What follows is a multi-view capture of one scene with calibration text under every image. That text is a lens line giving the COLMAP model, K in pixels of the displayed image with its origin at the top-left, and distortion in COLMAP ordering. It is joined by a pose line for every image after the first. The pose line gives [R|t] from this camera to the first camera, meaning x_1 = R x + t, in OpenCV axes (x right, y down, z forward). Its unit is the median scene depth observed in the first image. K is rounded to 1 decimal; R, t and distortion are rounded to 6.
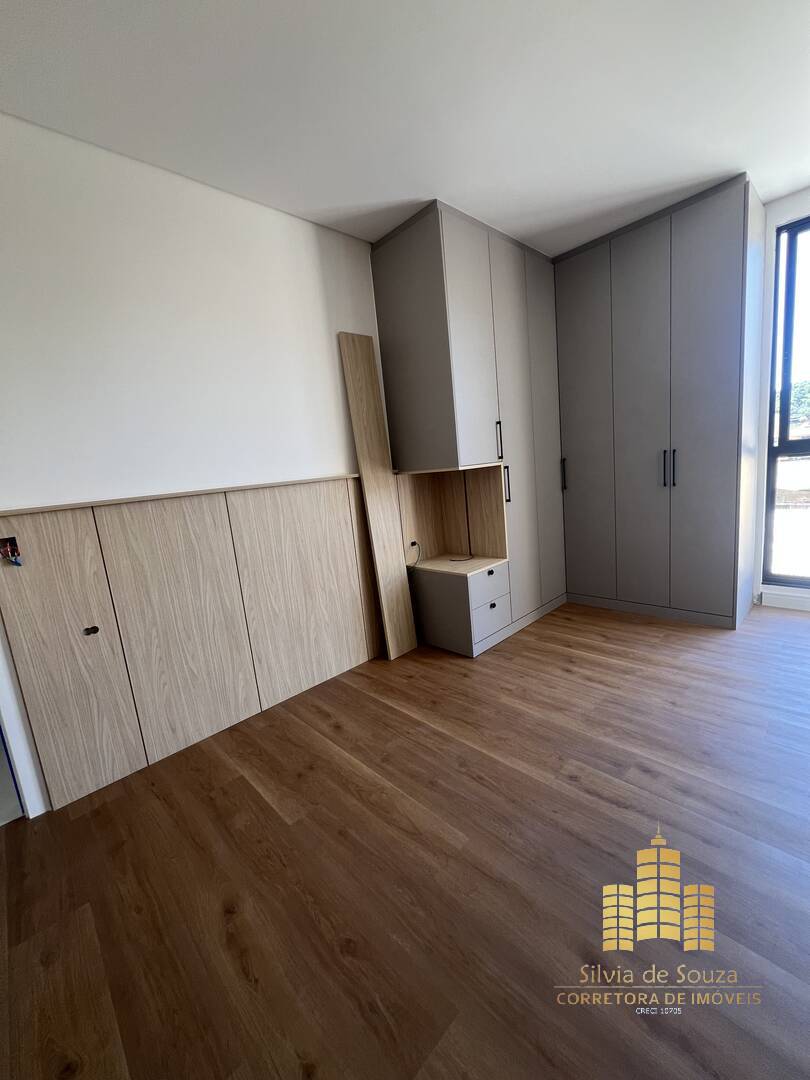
lens RADIAL K [[431.8, 0, 408.3], [0, 431.8, 538.7], [0, 0, 1]] dist [-0.001020, 0.000132]
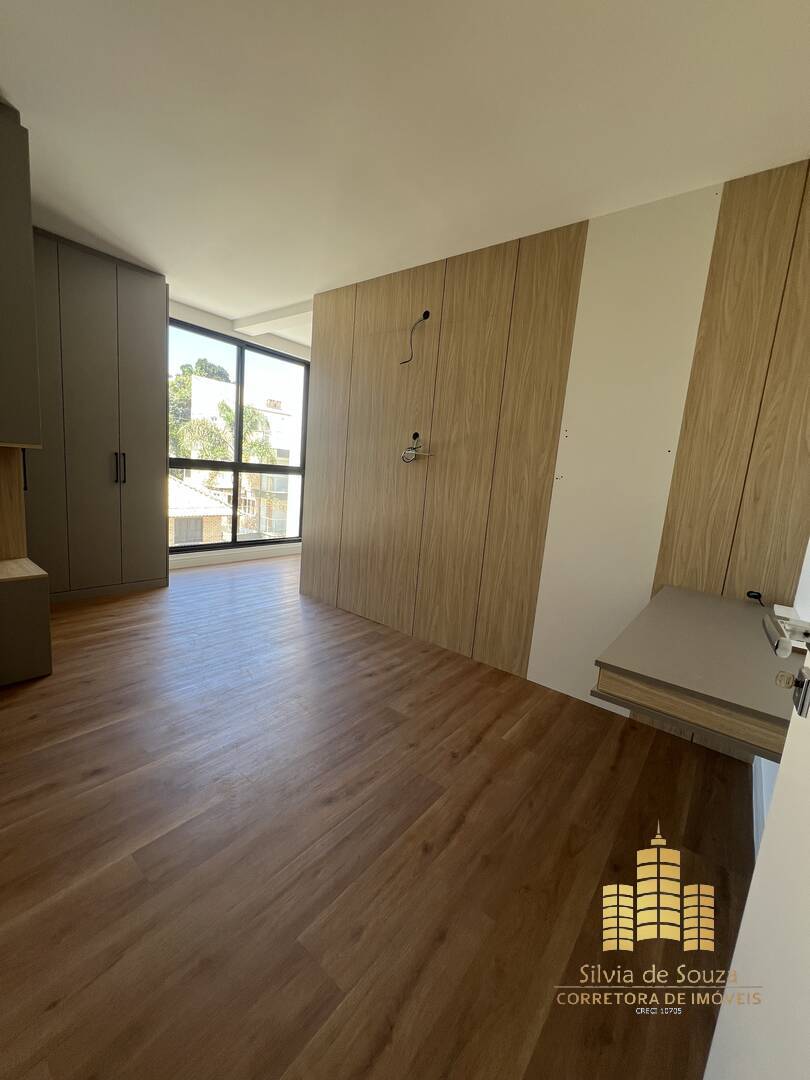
lens RADIAL K [[431.8, 0, 408.3], [0, 431.8, 538.7], [0, 0, 1]] dist [-0.001020, 0.000132]
pose [[-0.151683, -0.066135, 0.986214, -0.869515], [0.092170, 0.992465, 0.080730, 0.014299], [-0.984122, 0.103144, -0.144444, 0.465154]]
